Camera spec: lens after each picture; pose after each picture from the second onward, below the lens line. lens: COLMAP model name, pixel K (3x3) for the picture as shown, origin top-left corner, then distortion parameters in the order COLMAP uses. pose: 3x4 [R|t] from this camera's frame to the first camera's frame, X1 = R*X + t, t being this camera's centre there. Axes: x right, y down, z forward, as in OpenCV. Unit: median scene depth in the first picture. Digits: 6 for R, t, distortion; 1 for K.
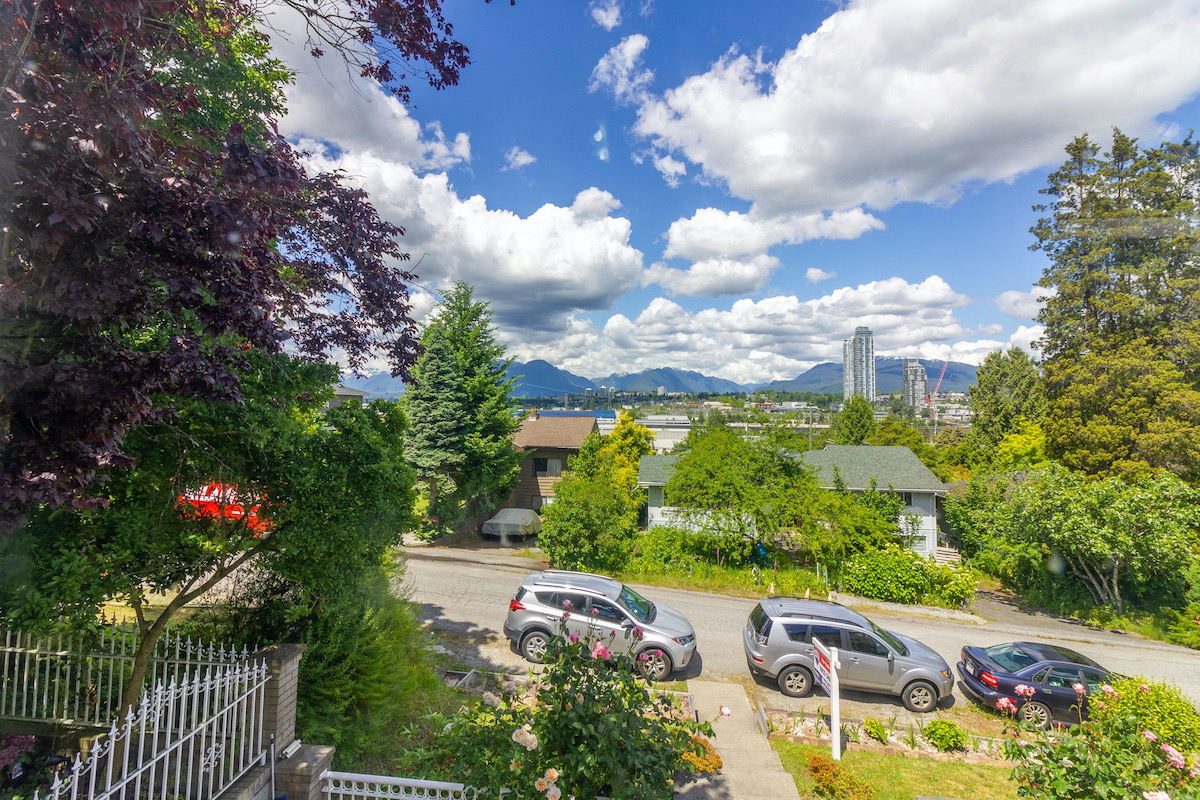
lens RADIAL K [[575.1, 0, 611.3], [0, 575.1, 364.7], [0, 0, 1]] dist [-0.000958, 0.002641]
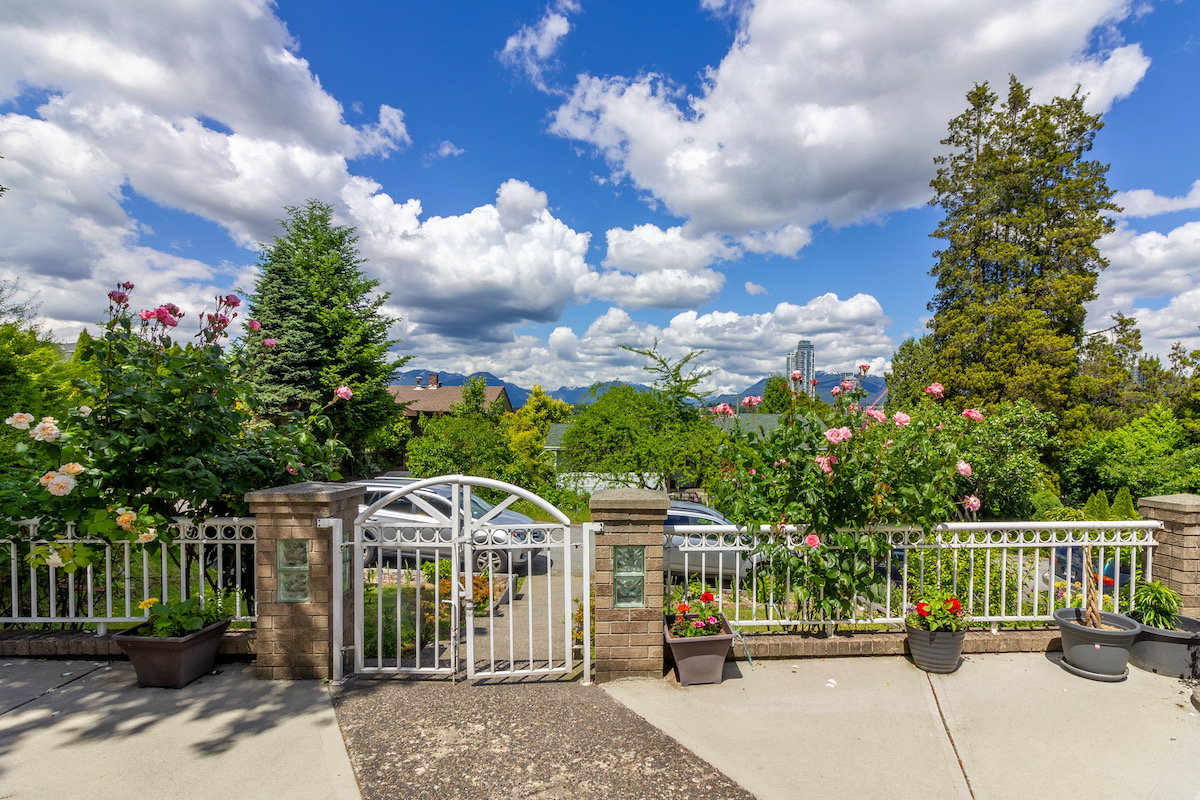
lens RADIAL K [[575.1, 0, 651.6], [0, 575.1, 447.5], [0, 0, 1]] dist [-0.000958, 0.002641]
pose [[0.988698, -0.011757, 0.149462, 0.106491], [-0.005172, 0.993652, 0.112374, 0.128662], [-0.149834, -0.111877, 0.982361, 0.044132]]
